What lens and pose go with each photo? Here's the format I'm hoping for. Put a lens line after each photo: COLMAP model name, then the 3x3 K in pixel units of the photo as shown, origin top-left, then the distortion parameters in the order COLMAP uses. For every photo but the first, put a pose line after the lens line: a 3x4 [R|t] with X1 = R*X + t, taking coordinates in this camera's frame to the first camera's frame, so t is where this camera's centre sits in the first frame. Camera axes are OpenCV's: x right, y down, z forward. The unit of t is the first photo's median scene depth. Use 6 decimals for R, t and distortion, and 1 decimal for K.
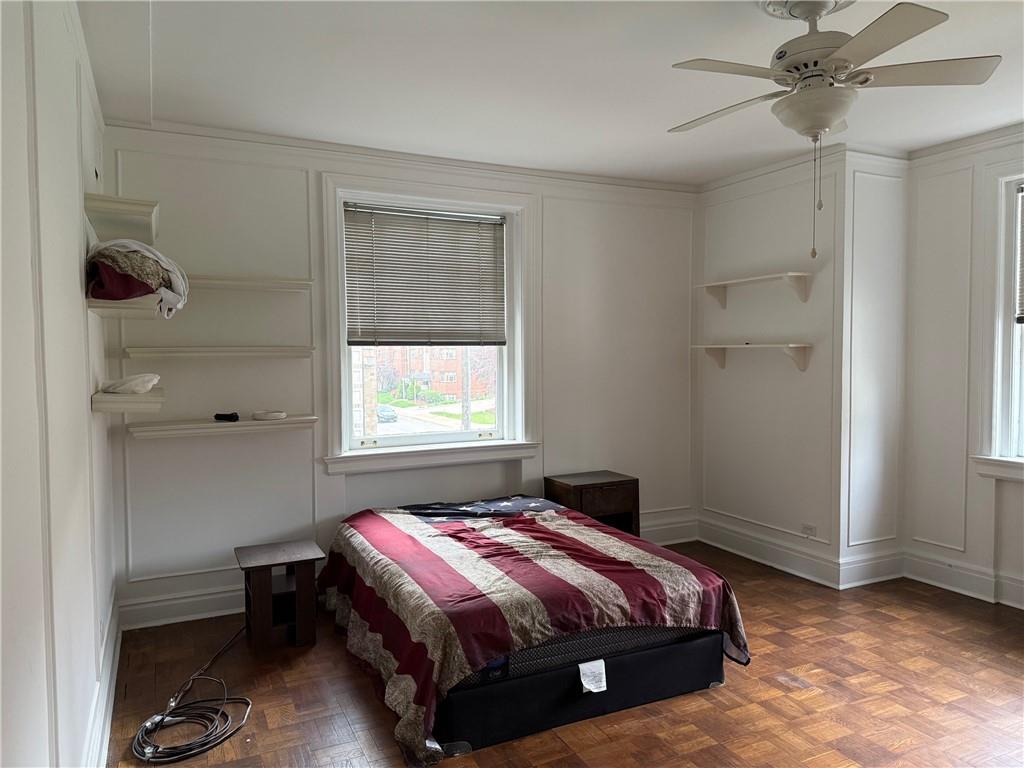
lens RADIAL K [[726.8, 0, 512.0], [0, 726.8, 384.0], [0, 0, 1]] dist [0.028928, -0.036015]
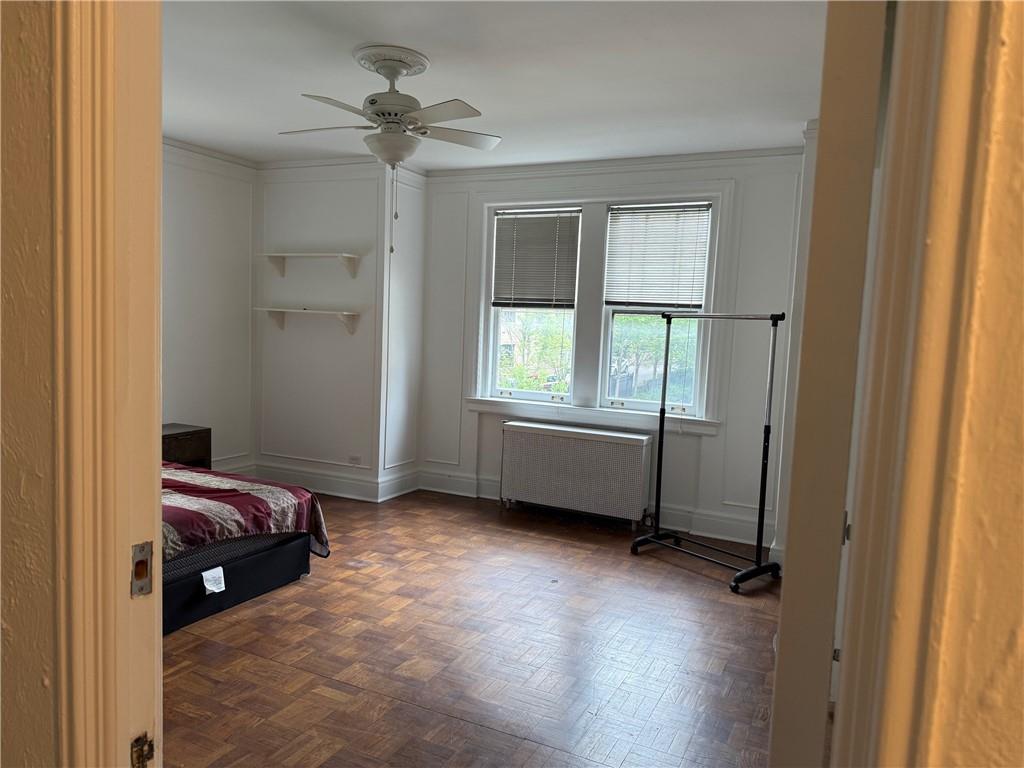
lens RADIAL K [[714.9, 0, 510.1], [0, 714.9, 388.2], [0, 0, 1]] dist [0.174155, -0.333837]
pose [[0.788026, -0.013403, 0.615496, -0.224084], [-0.020536, 0.998634, 0.048039, 0.014838], [-0.615299, -0.050496, 0.786675, -0.214798]]
